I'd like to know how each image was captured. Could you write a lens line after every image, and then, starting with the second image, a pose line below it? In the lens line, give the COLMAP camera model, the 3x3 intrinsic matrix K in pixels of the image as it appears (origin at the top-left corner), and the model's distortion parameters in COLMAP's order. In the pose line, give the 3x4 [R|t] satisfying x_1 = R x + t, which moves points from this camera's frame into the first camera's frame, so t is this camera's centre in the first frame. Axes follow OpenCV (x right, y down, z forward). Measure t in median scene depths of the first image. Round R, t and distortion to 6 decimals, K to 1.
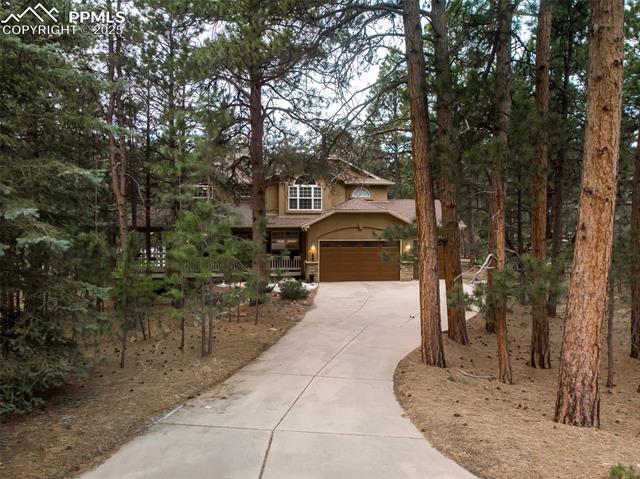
lens RADIAL K [[488.0, 0, 320.0], [0, 488.0, 239.5], [0, 0, 1]] dist [-0.002836, -0.000400]
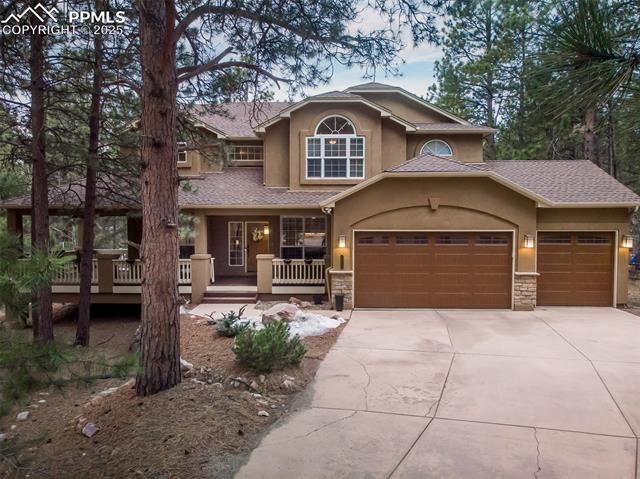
lens RADIAL K [[488.0, 0, 320.0], [0, 488.0, 239.5], [0, 0, 1]] dist [-0.002836, -0.000400]
pose [[0.989416, 0.004394, -0.145042, 0.036731], [-0.003982, 0.999987, 0.003137, 0.009671], [0.145054, -0.002526, 0.989421, 0.442109]]
